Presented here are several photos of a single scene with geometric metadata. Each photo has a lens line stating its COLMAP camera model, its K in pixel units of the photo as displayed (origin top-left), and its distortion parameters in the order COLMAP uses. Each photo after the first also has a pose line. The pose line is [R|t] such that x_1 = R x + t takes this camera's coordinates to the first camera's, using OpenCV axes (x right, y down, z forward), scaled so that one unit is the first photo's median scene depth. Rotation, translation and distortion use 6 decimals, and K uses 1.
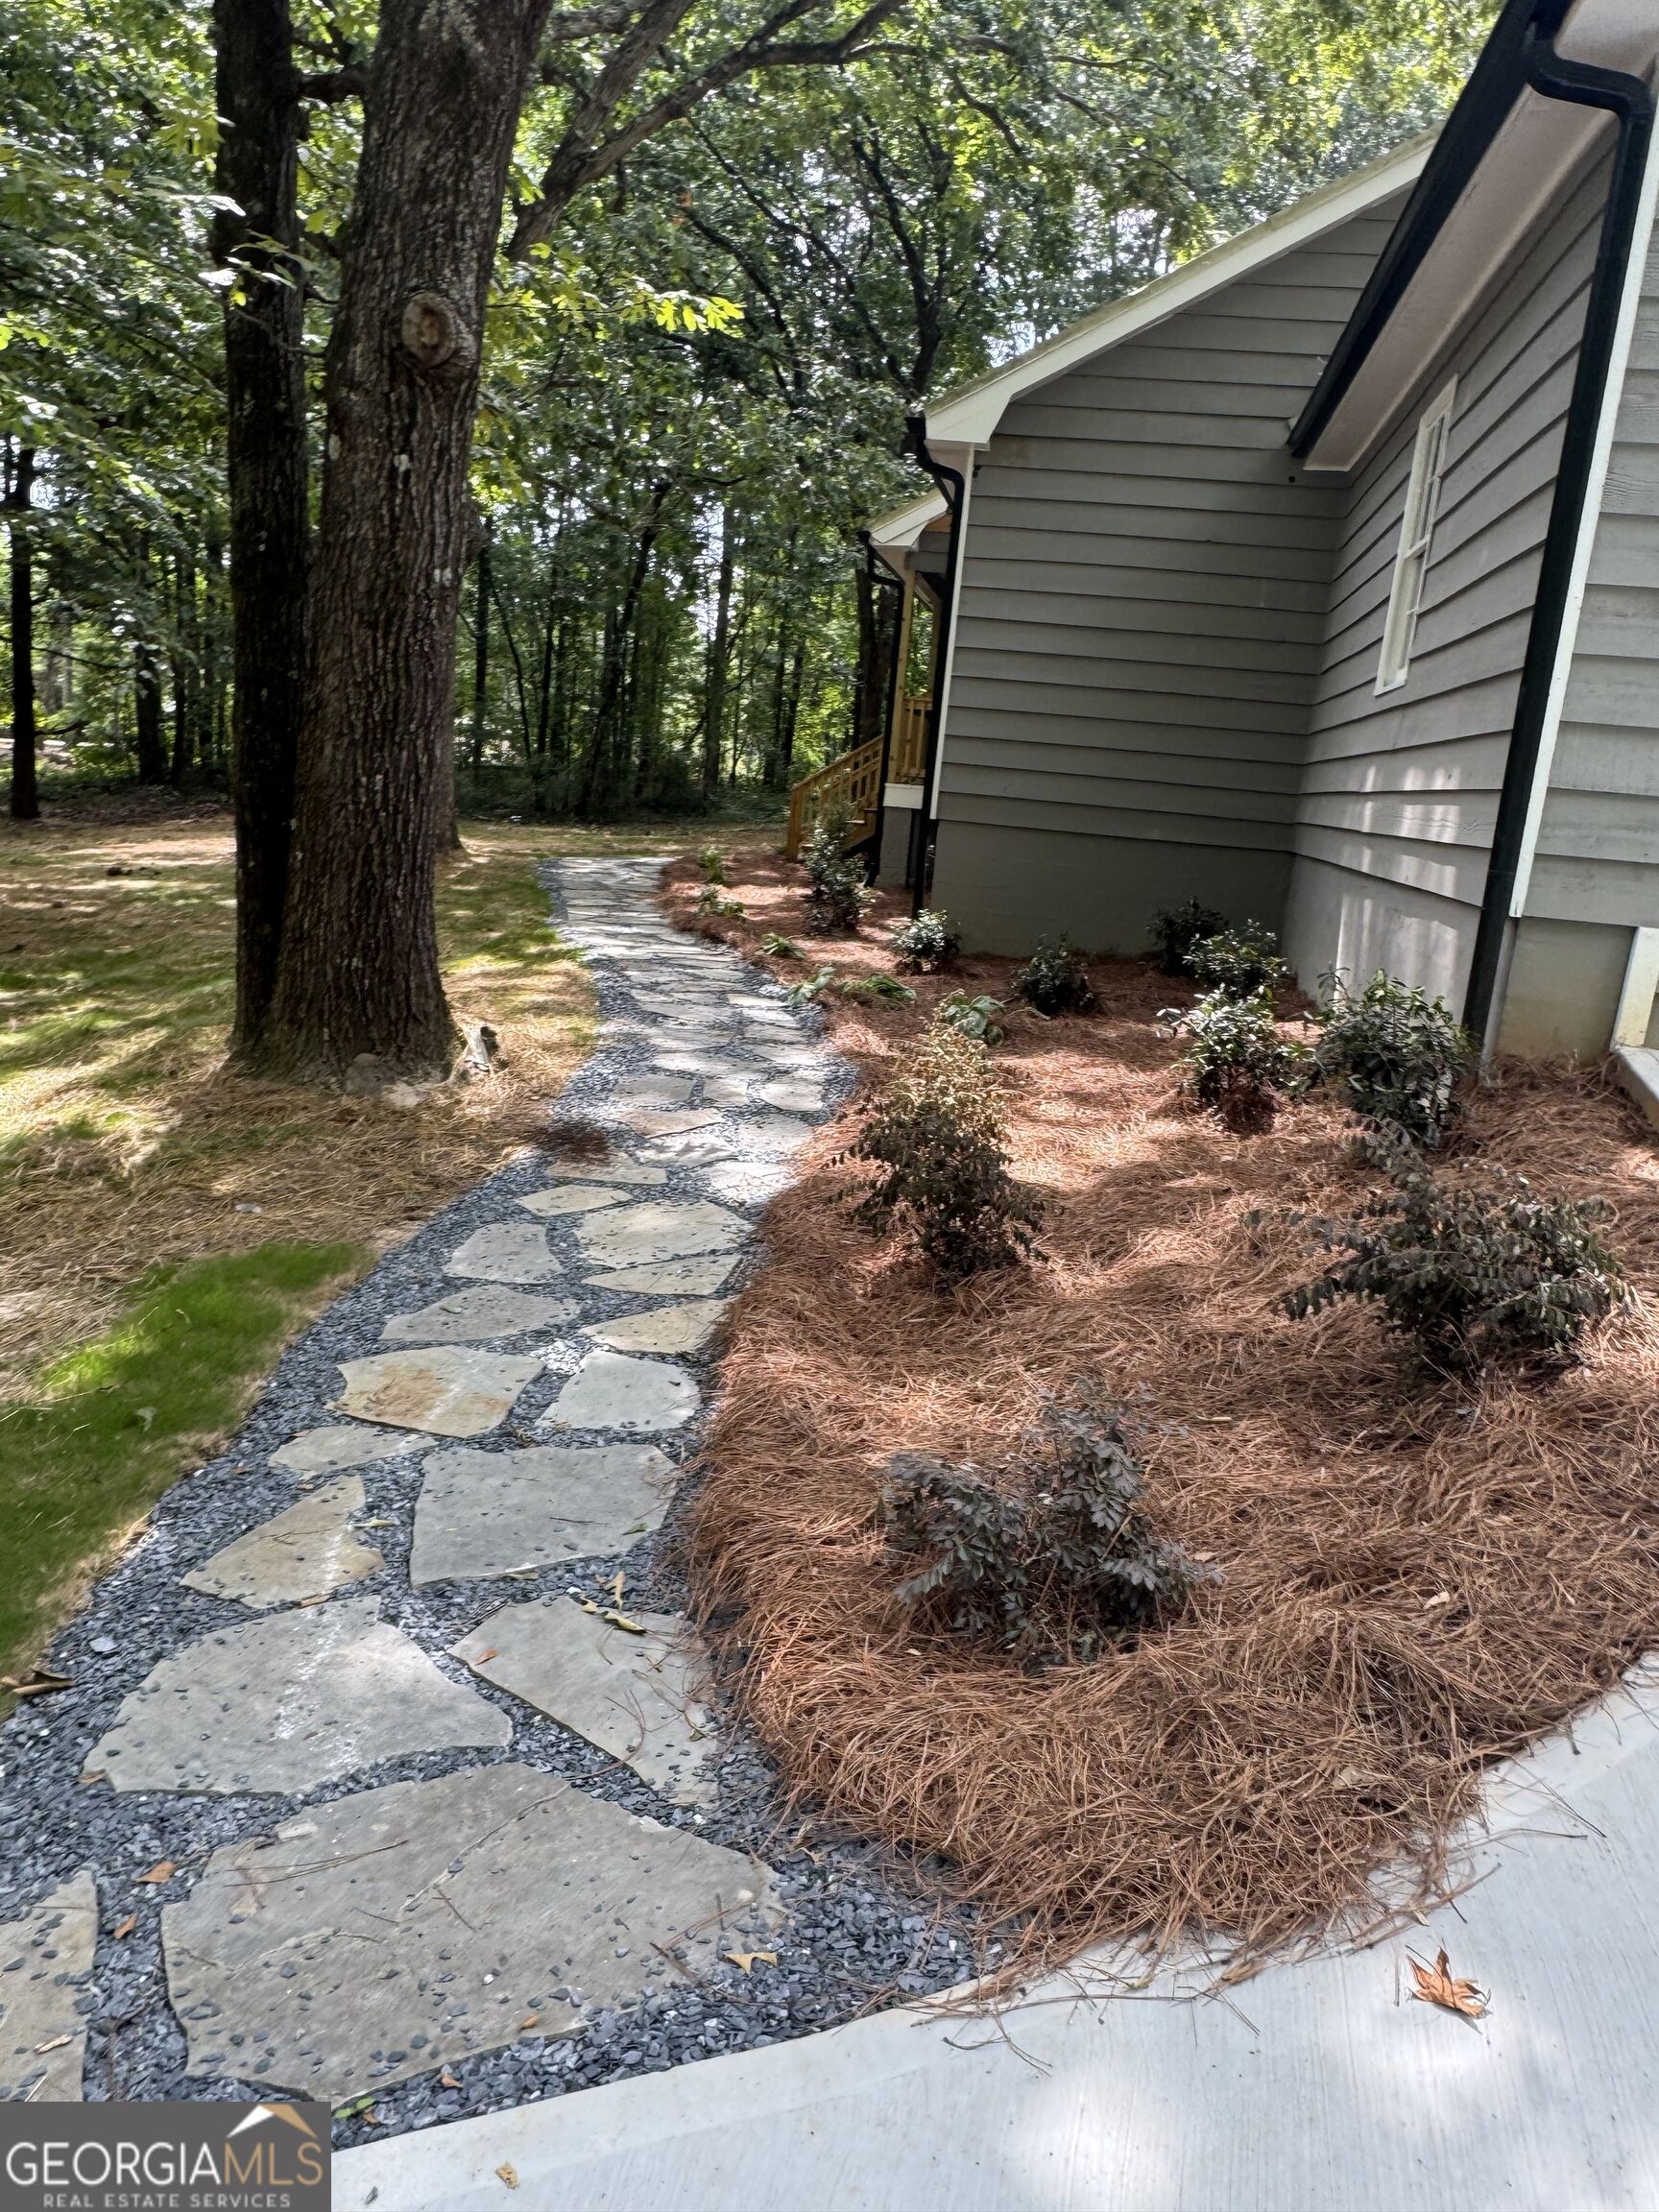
lens RADIAL K [[1569.0, 0, 830.9], [0, 1569.0, 1107.6], [0, 0, 1]] dist [-0.002754, -0.001804]
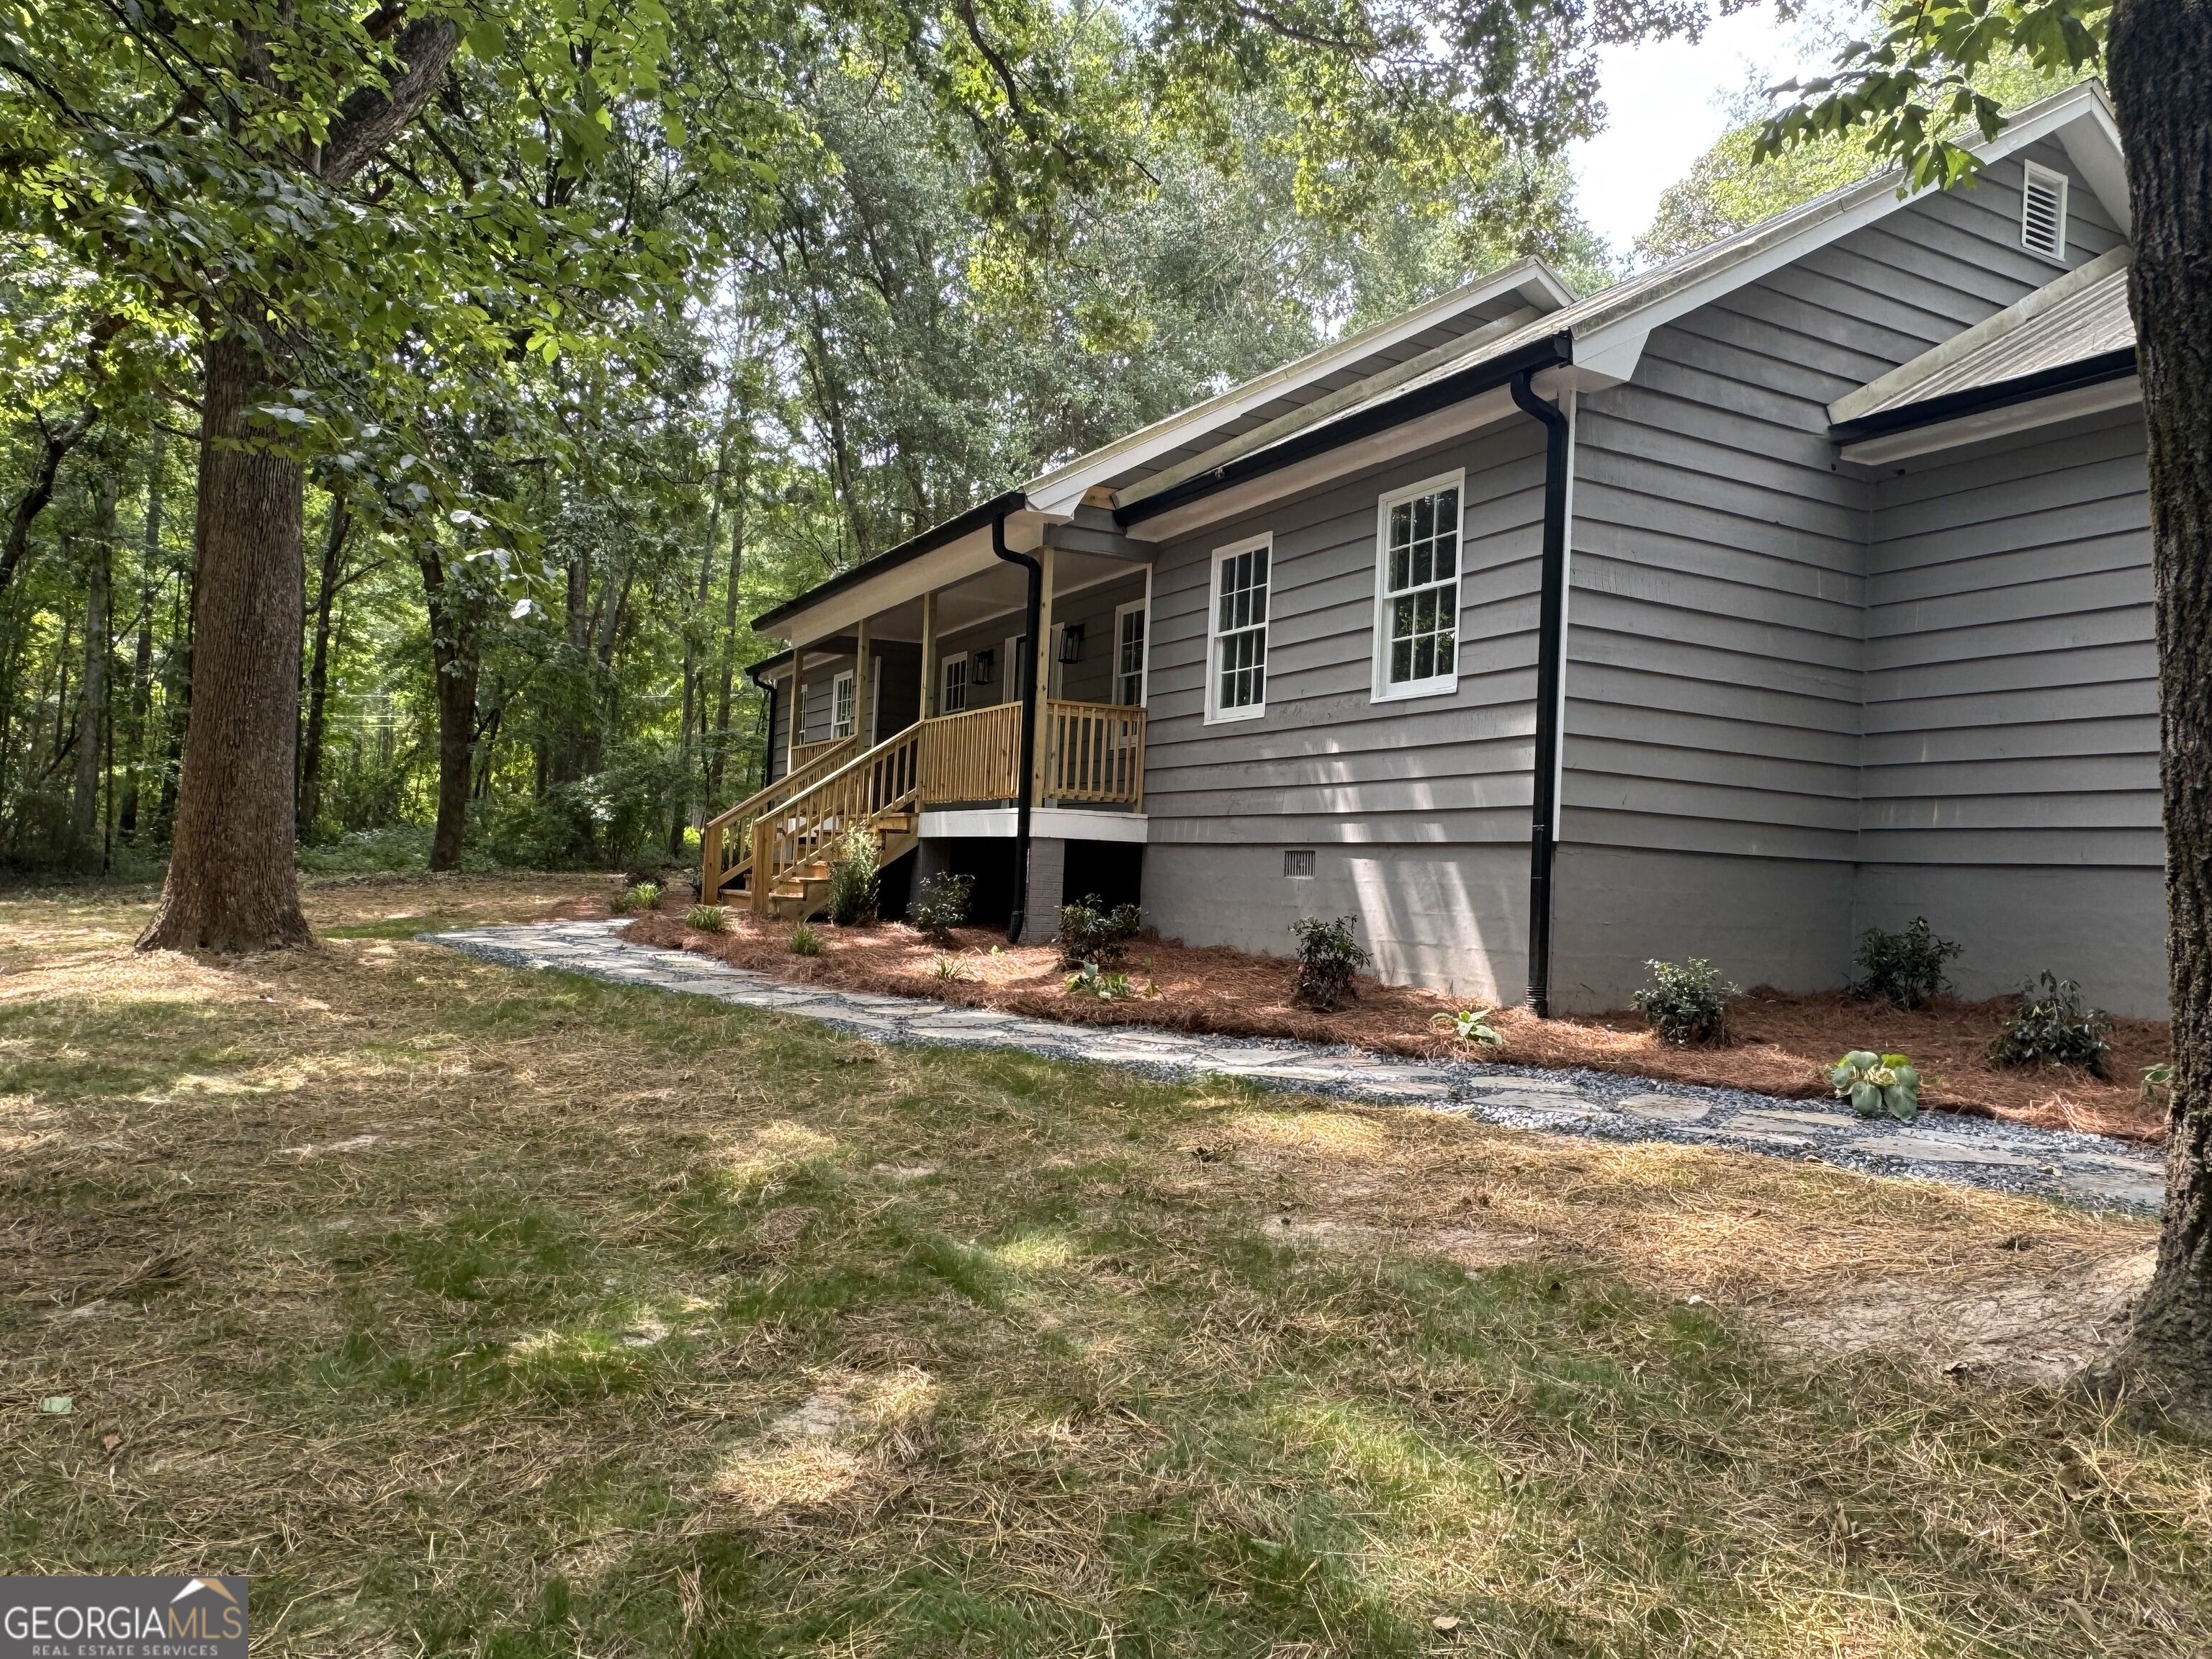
lens RADIAL K [[1569.0, 0, 1098.2], [0, 1569.0, 837.8], [0, 0, 1]] dist [-0.002754, -0.001804]
pose [[0.802131, -0.022651, 0.596718, -0.585440], [0.137822, 0.979323, -0.148091, -0.103501], [-0.581026, 0.201030, 0.788667, 0.536978]]
